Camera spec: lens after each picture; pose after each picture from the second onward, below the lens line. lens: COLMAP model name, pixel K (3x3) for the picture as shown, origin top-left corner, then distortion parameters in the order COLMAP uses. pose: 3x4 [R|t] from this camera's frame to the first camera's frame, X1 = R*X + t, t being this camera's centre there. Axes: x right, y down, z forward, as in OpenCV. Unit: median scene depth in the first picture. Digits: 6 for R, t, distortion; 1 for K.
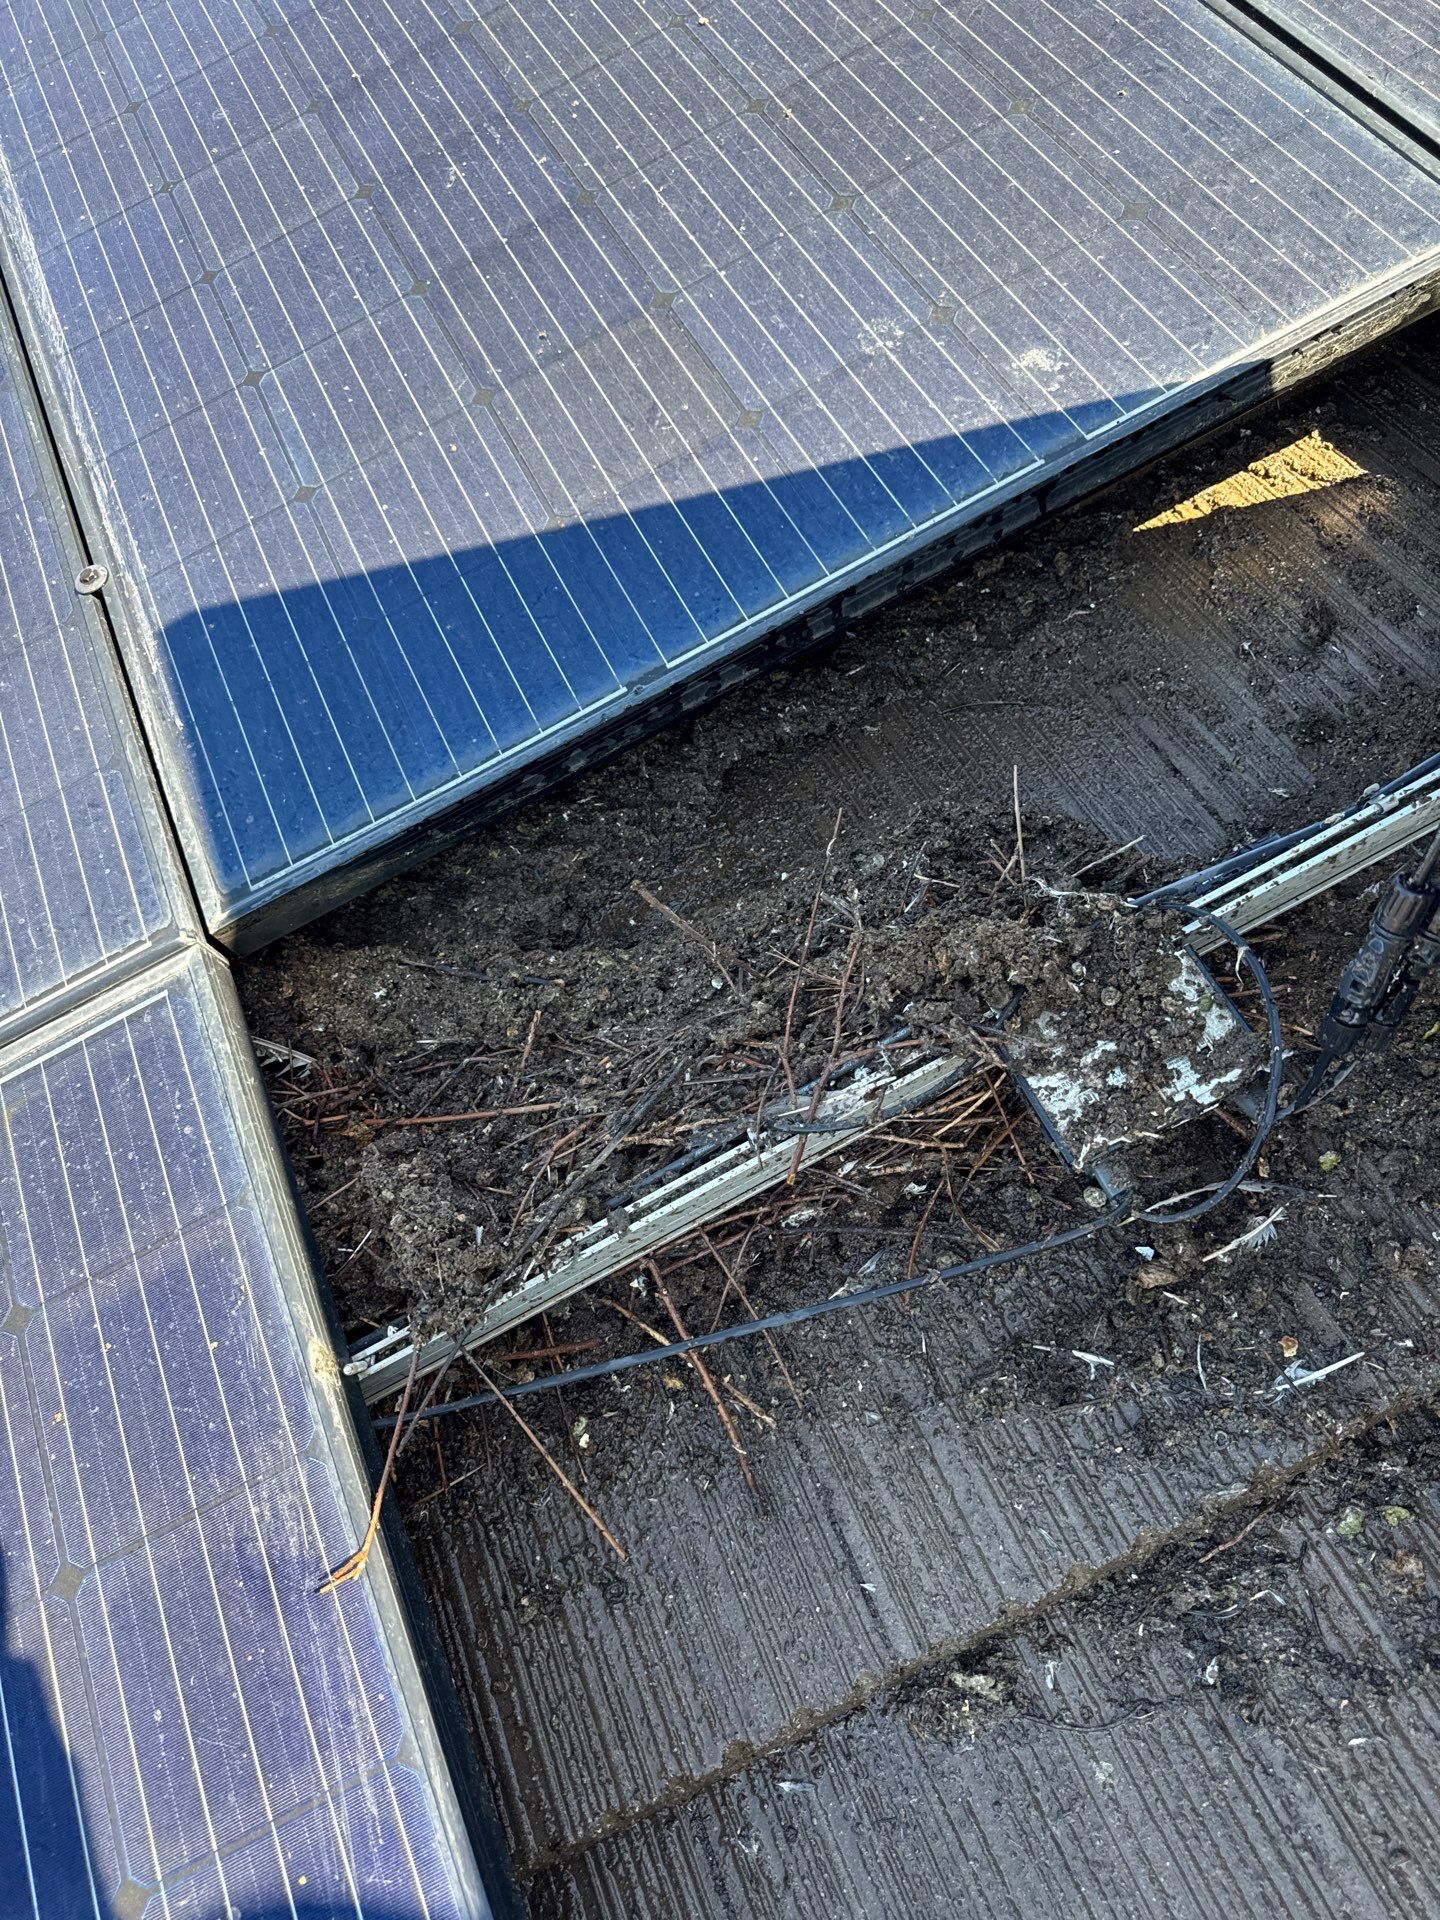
lens RADIAL K [[1320.7, 0, 750.6], [0, 1320.7, 964.4], [0, 0, 1]] dist [0.047731, -0.079183]
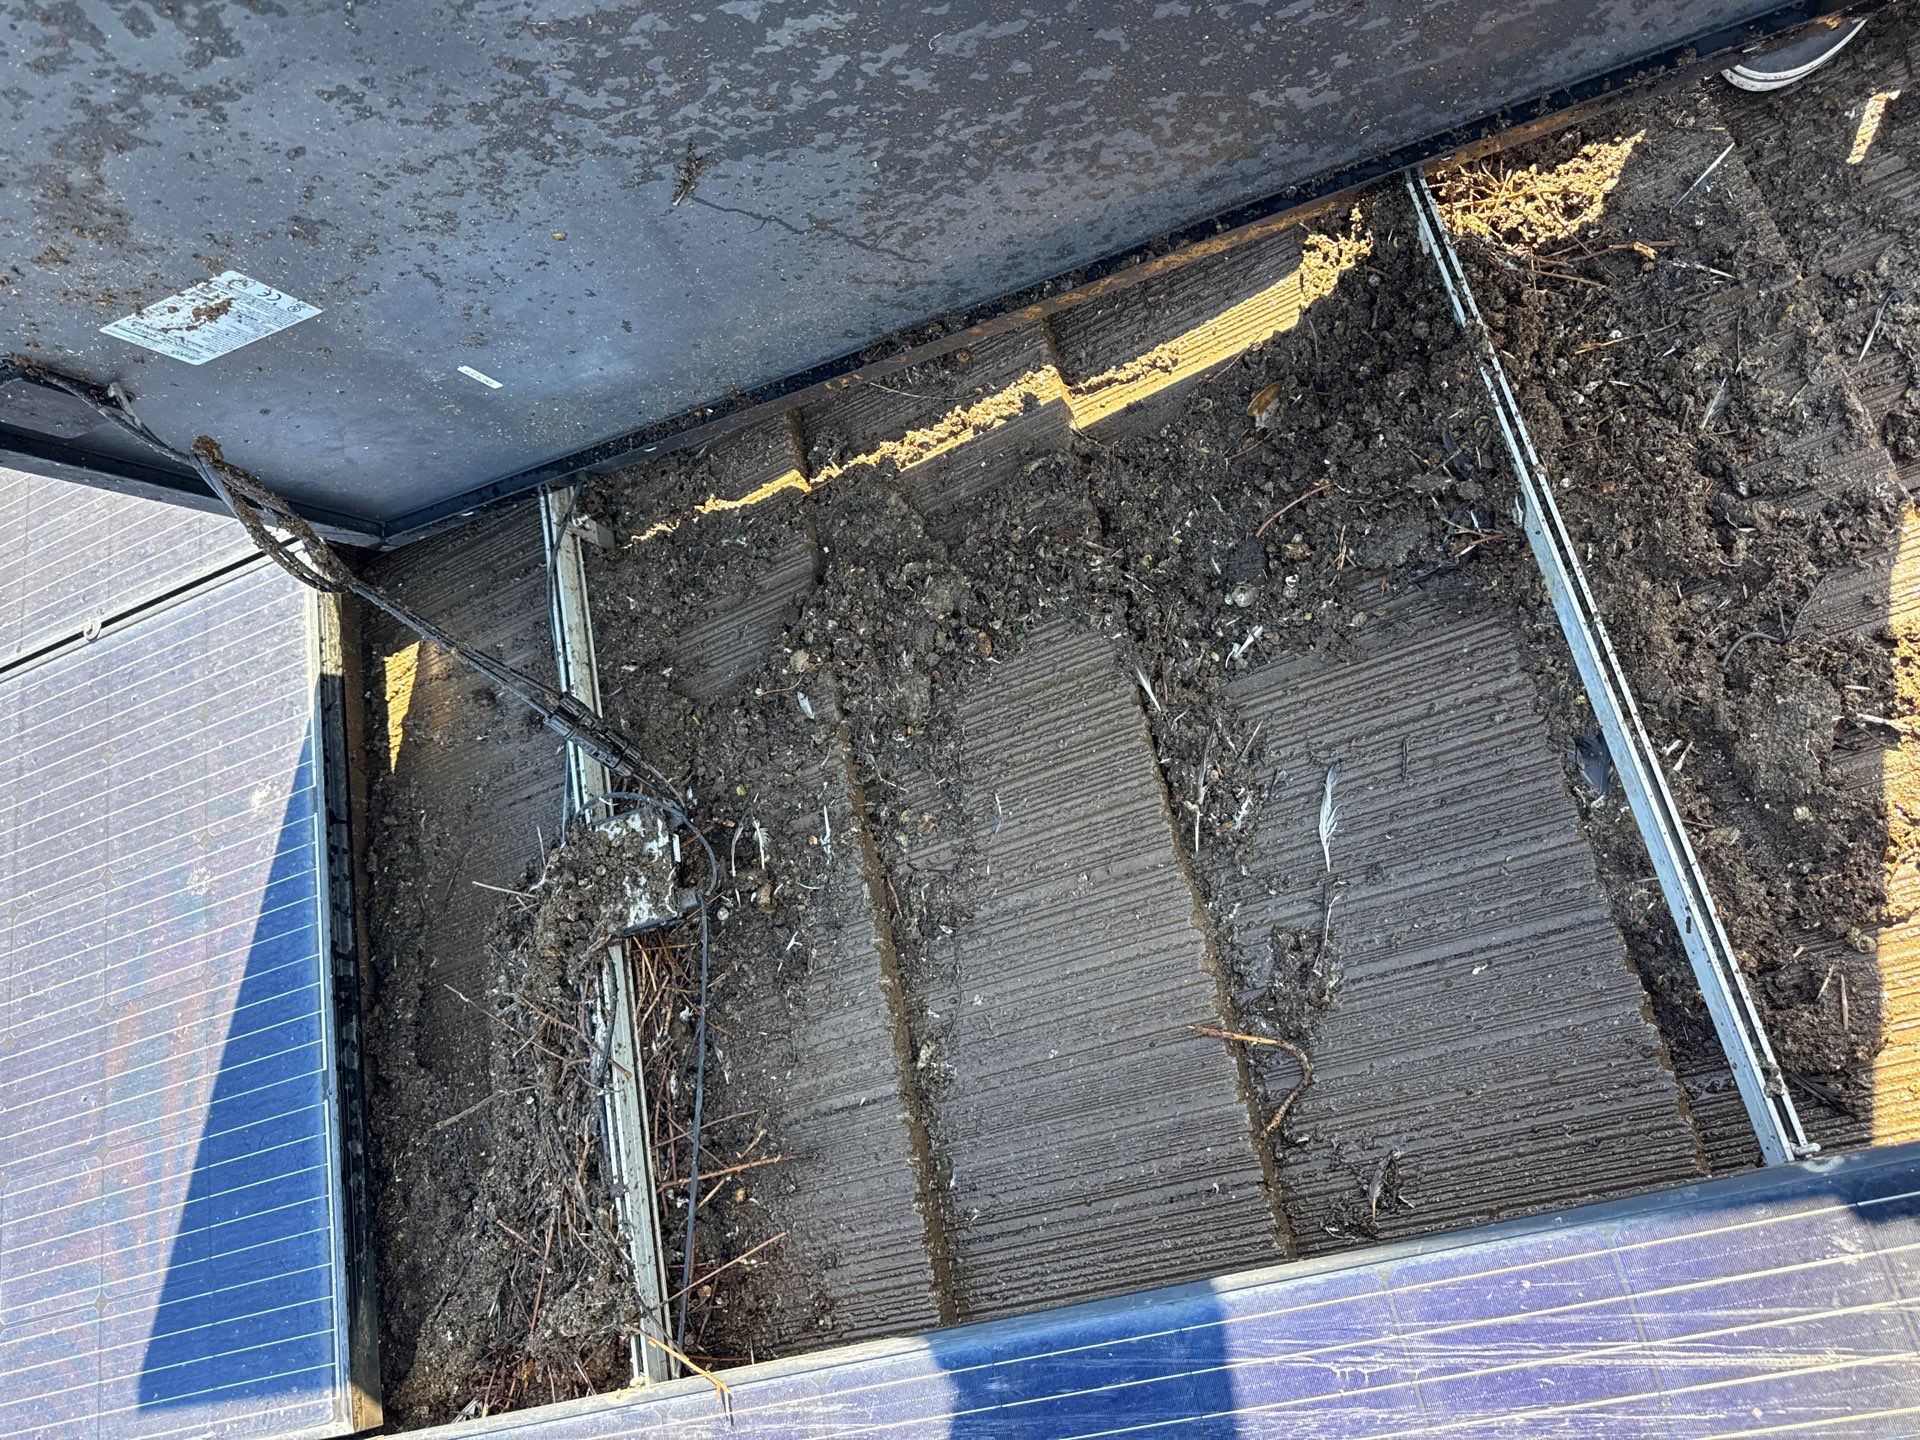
lens RADIAL K [[1452.5, 0, 1001.6], [0, 1452.5, 717.4], [0, 0, 1]] dist [0.099915, -0.130078]
pose [[0.294396, -0.881267, 0.369729, -0.111090], [0.951796, 0.305228, -0.030340, 0.484475], [-0.086114, 0.360839, 0.928644, -0.883084]]
